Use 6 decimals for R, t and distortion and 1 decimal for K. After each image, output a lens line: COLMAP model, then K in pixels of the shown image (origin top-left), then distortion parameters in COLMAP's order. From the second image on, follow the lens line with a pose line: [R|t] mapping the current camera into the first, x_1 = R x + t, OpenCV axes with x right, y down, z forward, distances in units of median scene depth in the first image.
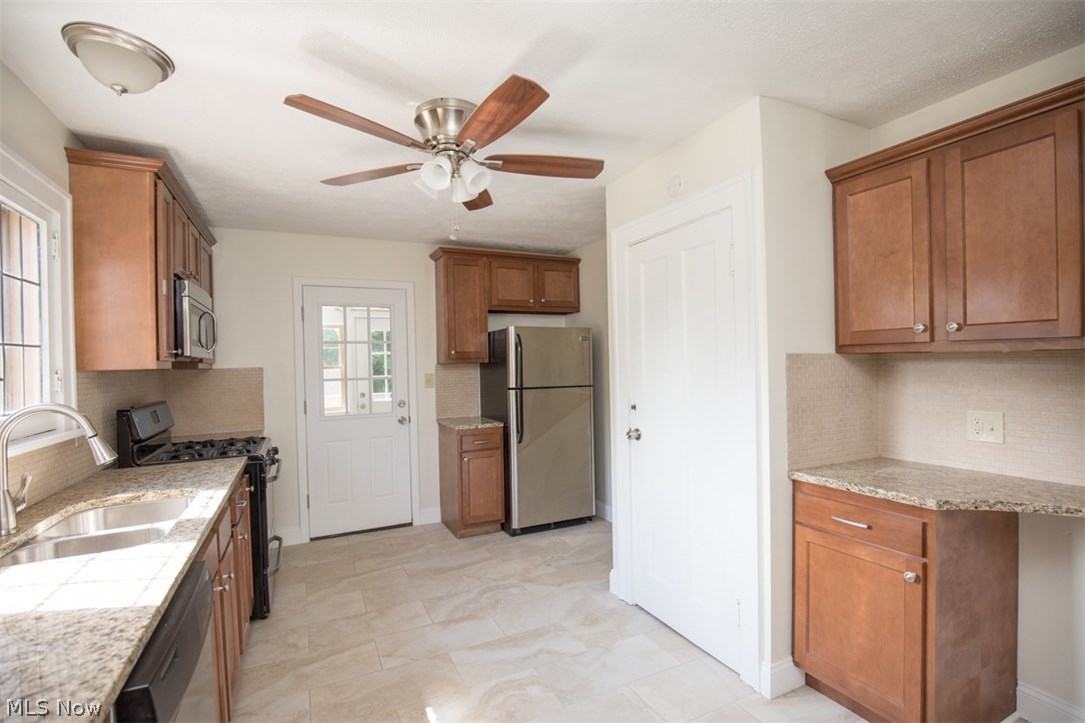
lens RADIAL K [[499.3, 0, 542.7], [0, 499.3, 364.5], [0, 0, 1]] dist [-0.025566, 0.002328]
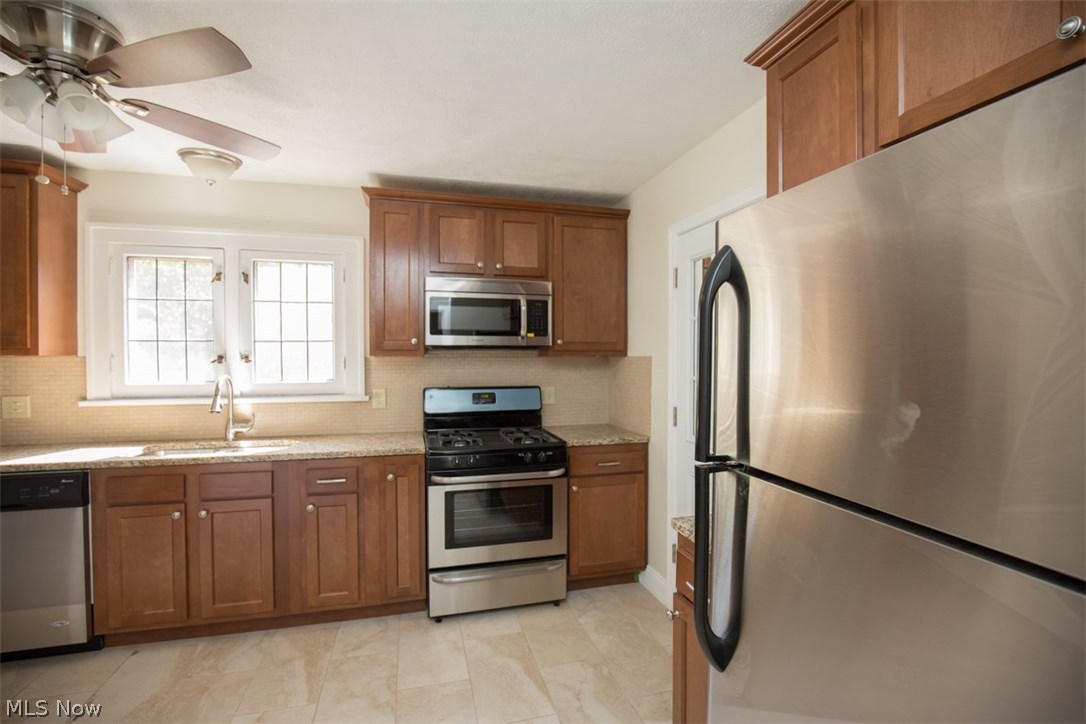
lens RADIAL K [[499.8, 0, 552.3], [0, 499.8, 364.2], [0, 0, 1]] dist [-0.025566, 0.002328]
pose [[-0.173283, 0.042229, -0.983966, 0.253006], [0.000993, 0.999087, 0.042703, -0.016157], [0.984872, 0.006423, -0.173167, 1.106474]]
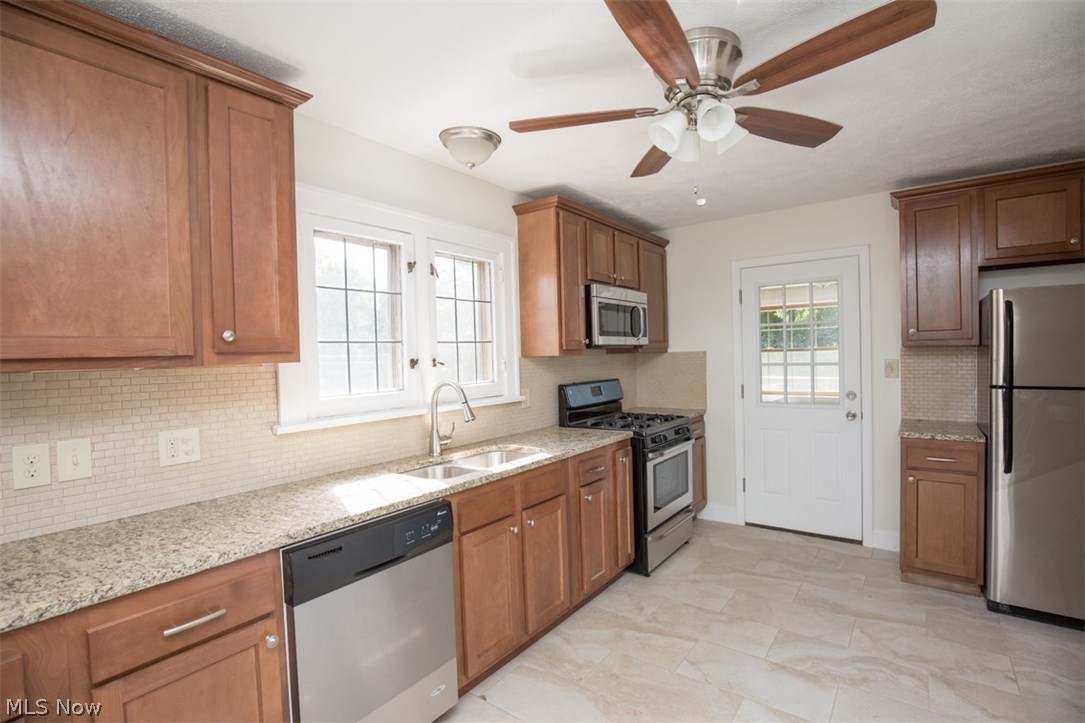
lens RADIAL K [[499.3, 0, 561.6], [0, 499.3, 363.9], [0, 0, 1]] dist [-0.025566, 0.002328]
pose [[0.475836, 0.028842, -0.879061, 0.263028], [0.011962, 0.999158, 0.039257, -0.014280], [0.879452, -0.029195, 0.475091, 0.240431]]
